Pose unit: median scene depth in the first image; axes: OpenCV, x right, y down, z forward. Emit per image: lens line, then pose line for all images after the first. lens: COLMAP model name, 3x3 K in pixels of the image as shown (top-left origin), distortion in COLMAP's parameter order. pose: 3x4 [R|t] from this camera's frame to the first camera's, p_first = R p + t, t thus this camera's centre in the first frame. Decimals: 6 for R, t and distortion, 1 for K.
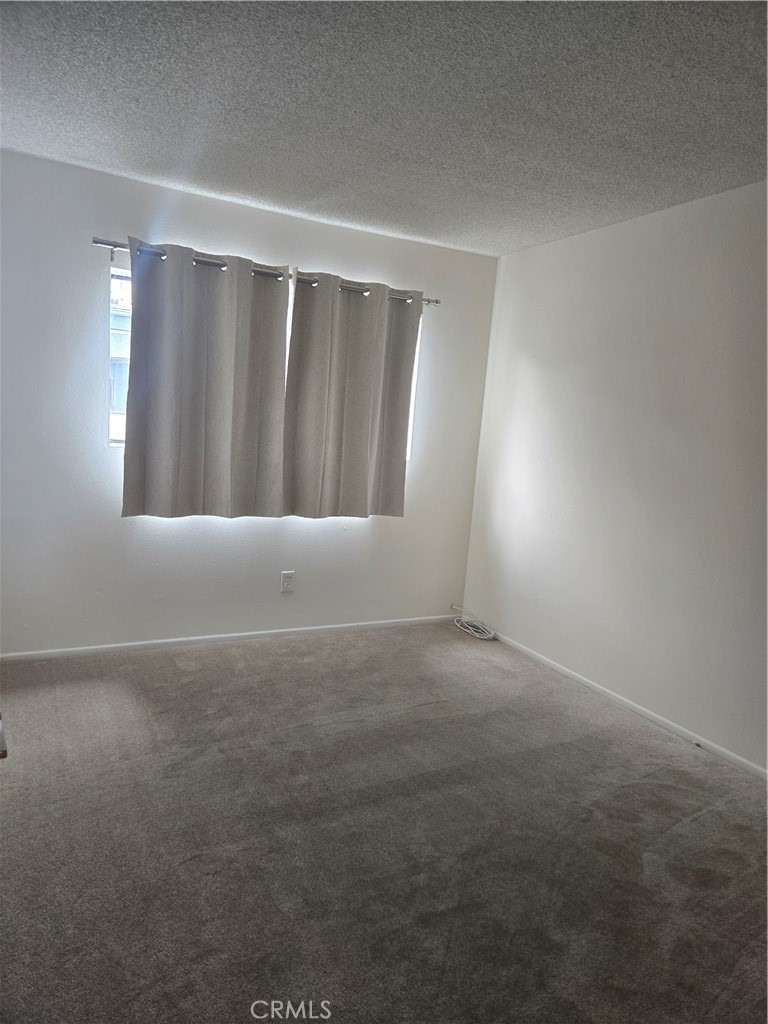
lens RADIAL K [[665.0, 0, 384.0], [0, 665.0, 512.0], [0, 0, 1]] dist [0.052781, -0.001865]
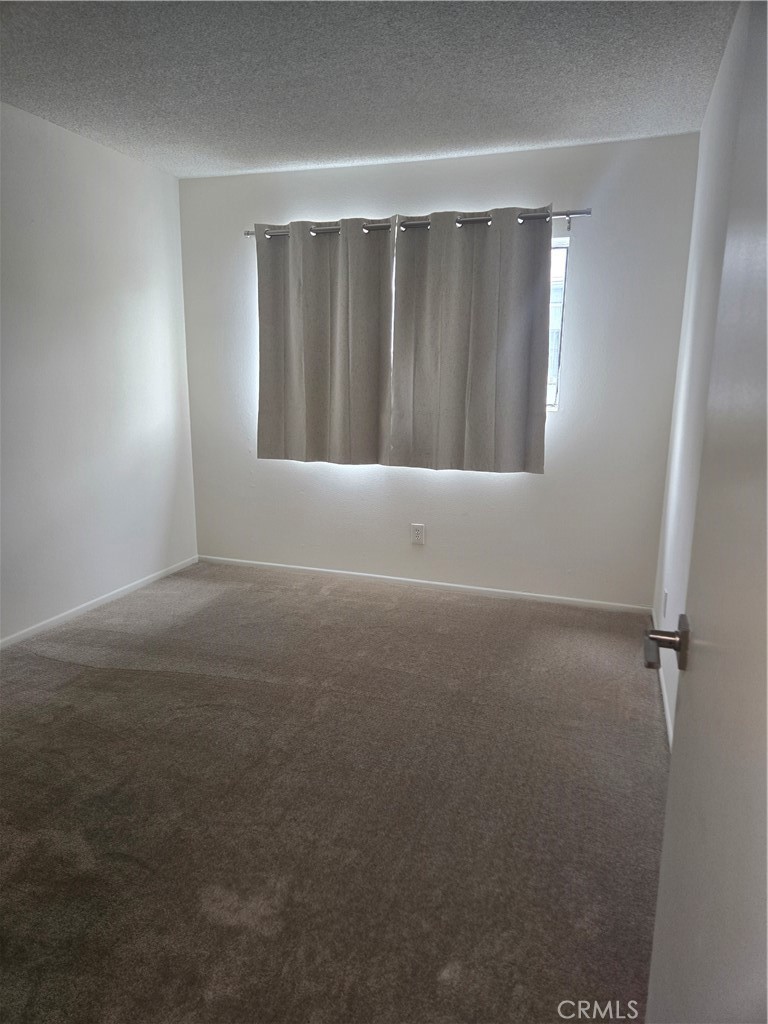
lens RADIAL K [[679.8, 0, 384.0], [0, 679.8, 512.0], [0, 0, 1]] dist [-0.007059, -0.005952]
pose [[0.672615, 0.087923, -0.734751, 0.584942], [-0.057897, 0.996125, 0.066200, 0.007988], [0.737724, -0.001987, 0.675099, 0.281616]]
